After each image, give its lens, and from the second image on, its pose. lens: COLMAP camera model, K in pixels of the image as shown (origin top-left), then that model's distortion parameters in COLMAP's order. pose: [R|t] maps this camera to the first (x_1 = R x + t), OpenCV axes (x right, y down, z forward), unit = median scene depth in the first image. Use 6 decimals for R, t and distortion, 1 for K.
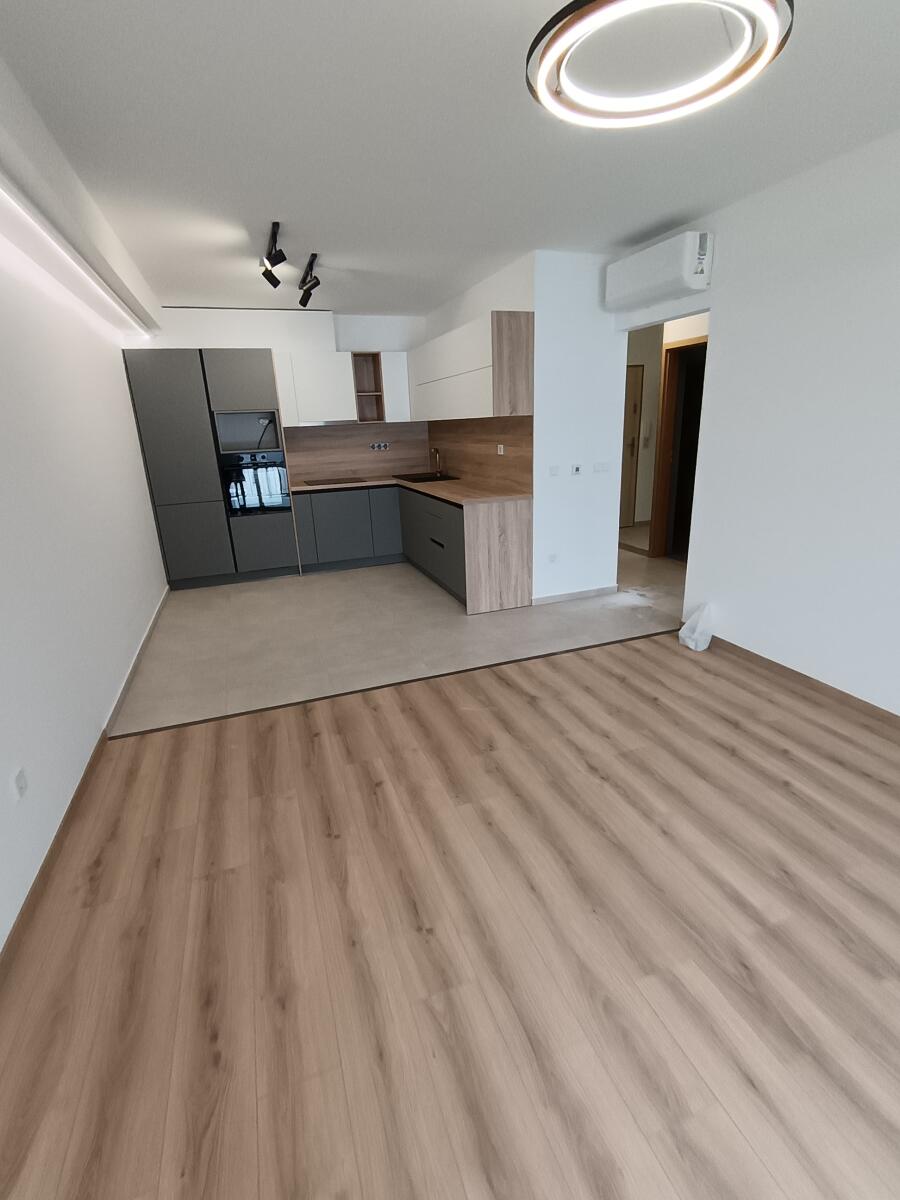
lens RADIAL K [[570.5, 0, 455.3], [0, 570.5, 603.8], [0, 0, 1]] dist [-0.001698, 0.001437]
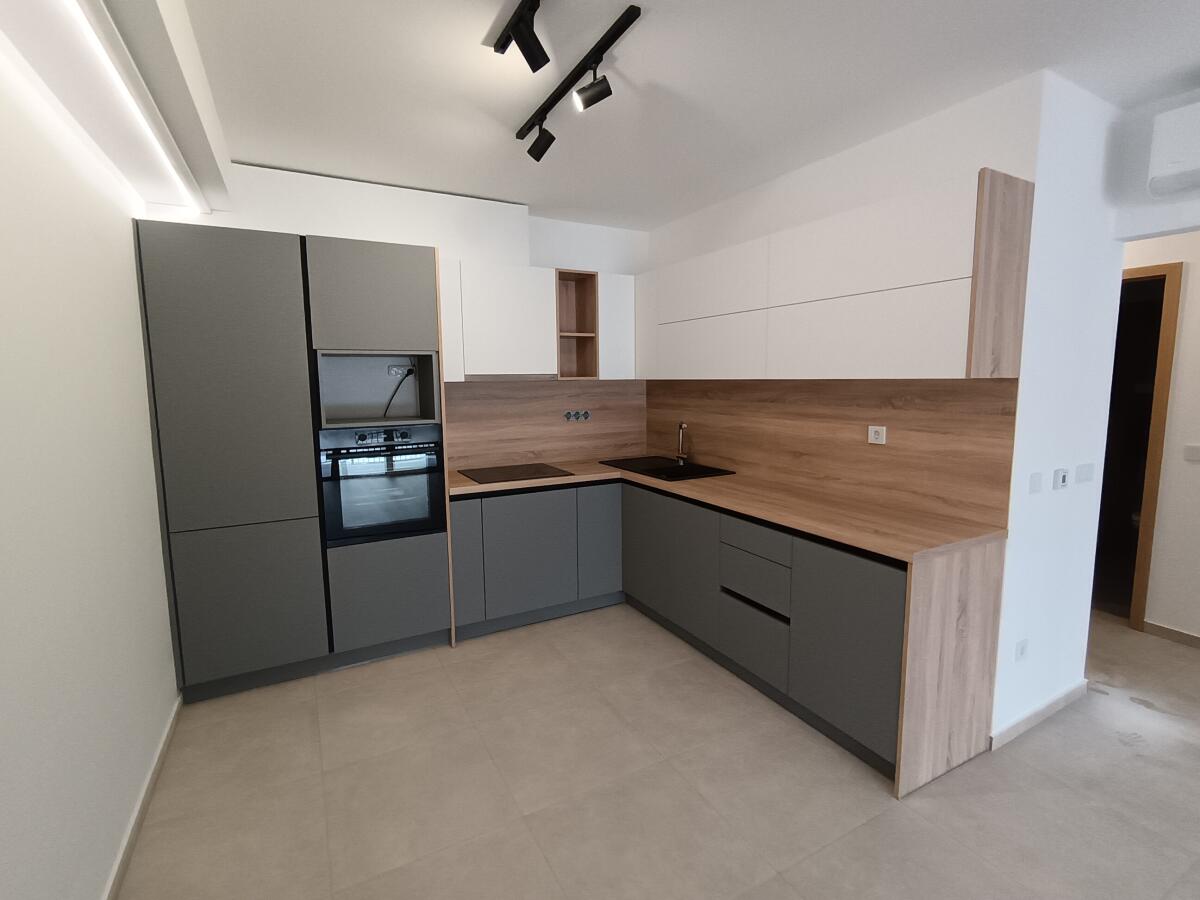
lens RADIAL K [[567.3, 0, 605.8], [0, 567.3, 439.9], [0, 0, 1]] dist [-0.004160, 0.000048]
pose [[0.988127, 0.013576, 0.153039, -0.222821], [0.017396, 0.979796, -0.199242, -0.137992], [-0.152652, 0.199539, 0.967926, 0.438821]]
